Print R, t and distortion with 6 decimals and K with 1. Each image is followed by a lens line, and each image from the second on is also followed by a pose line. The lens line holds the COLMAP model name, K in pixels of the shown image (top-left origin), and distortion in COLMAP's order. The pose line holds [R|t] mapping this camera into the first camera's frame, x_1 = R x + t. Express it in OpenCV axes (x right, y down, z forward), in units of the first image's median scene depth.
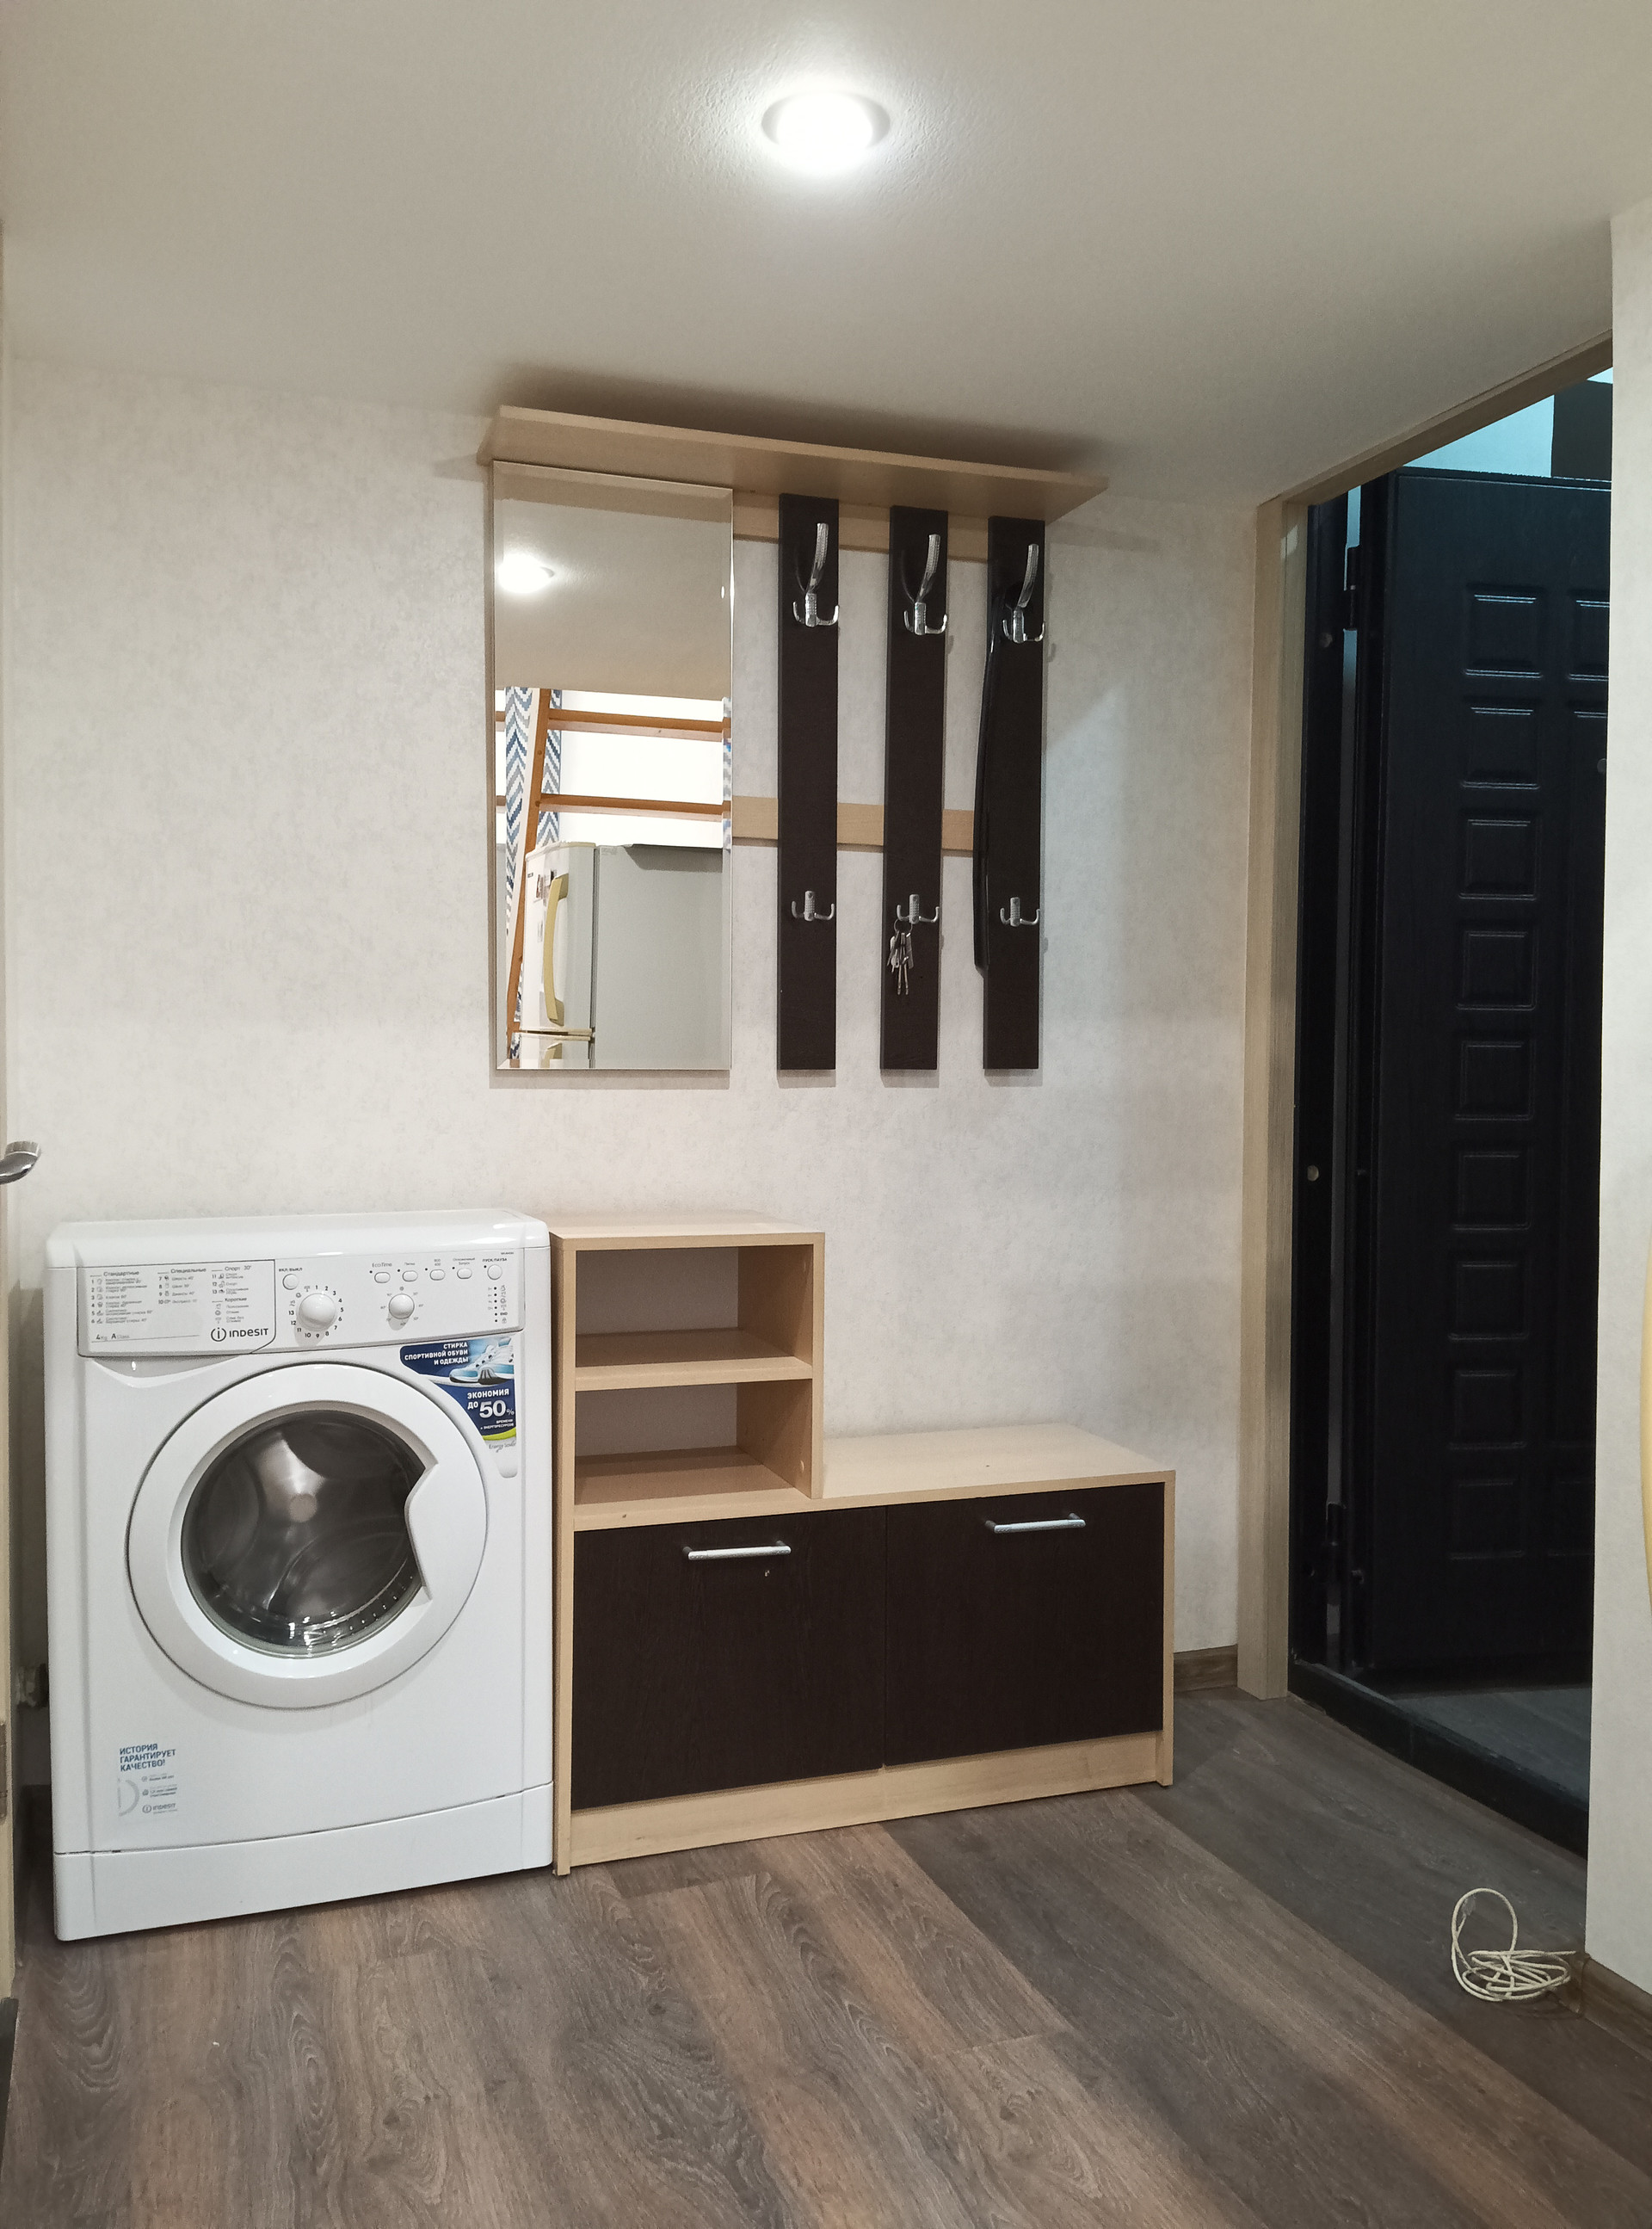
lens RADIAL K [[1805.8, 0, 823.4], [0, 1805.8, 1116.1], [0, 0, 1]] dist [0.050760, -0.062206]
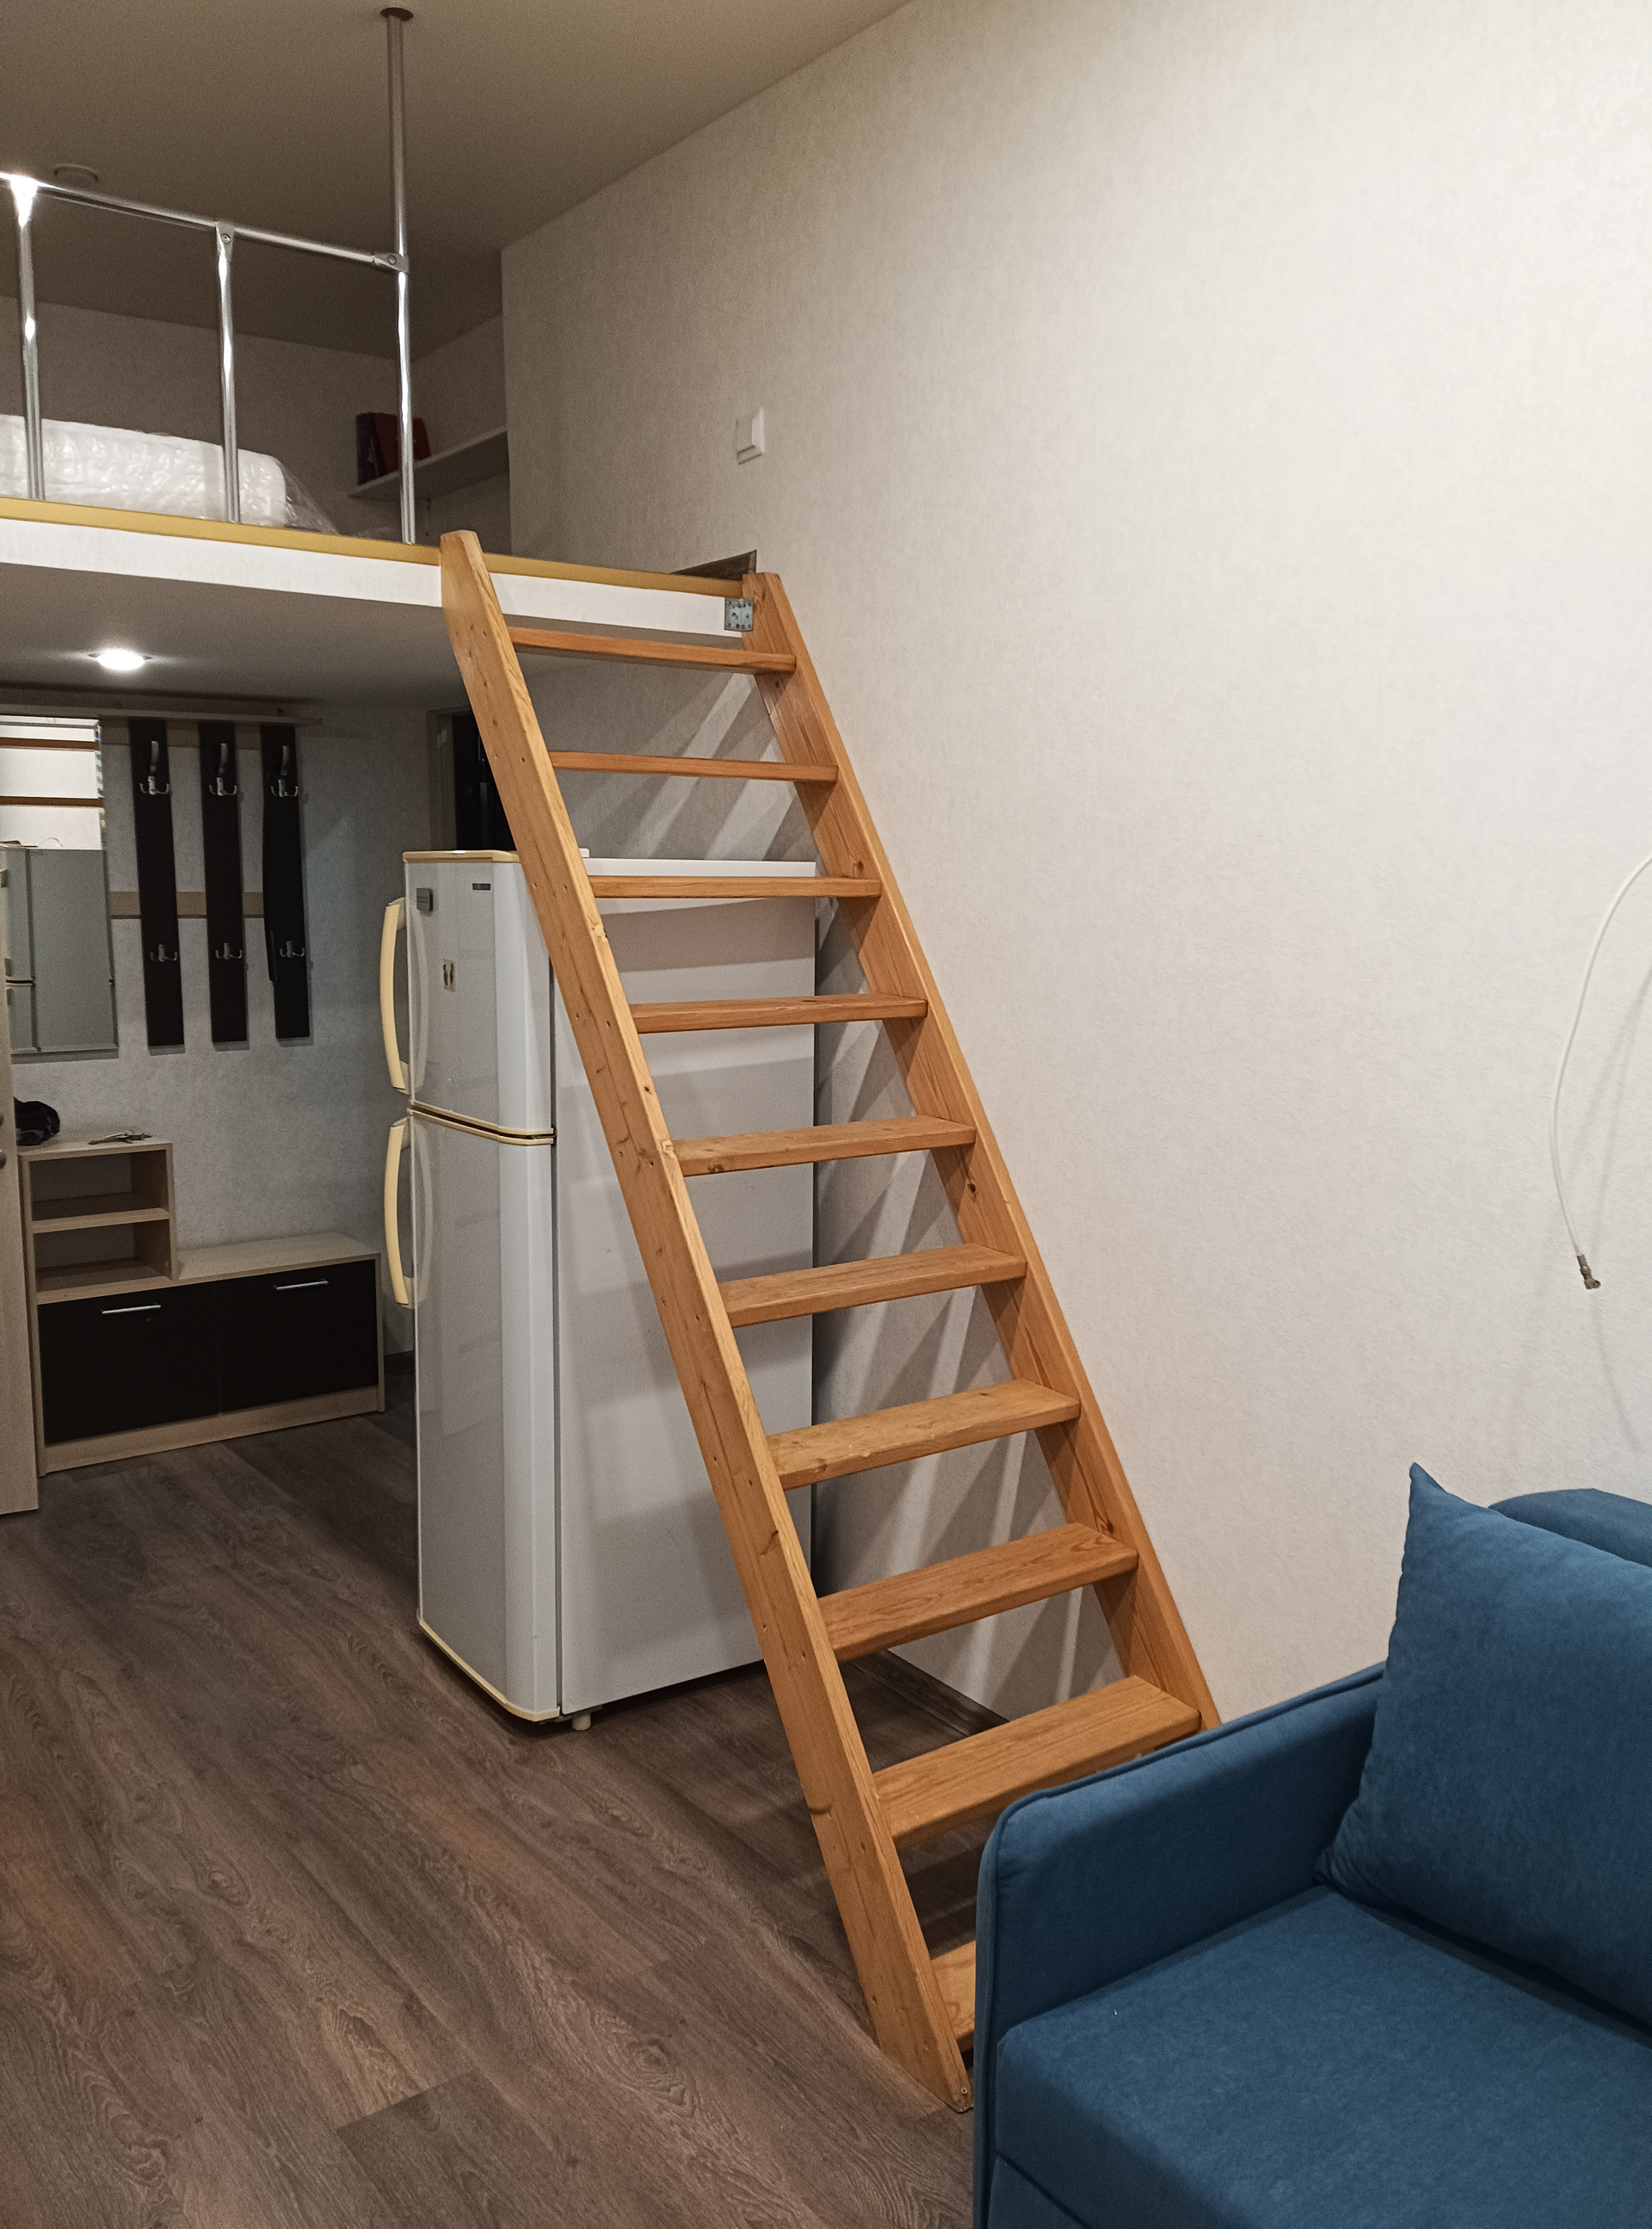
lens RADIAL K [[1805.8, 0, 883.0], [0, 1805.8, 1108.5], [0, 0, 1]] dist [0.050760, -0.062206]
pose [[0.954959, -0.046378, 0.293091, 0.136669], [0.013975, 0.993644, 0.111699, -0.153501], [-0.296408, -0.102573, 0.949537, -0.905785]]
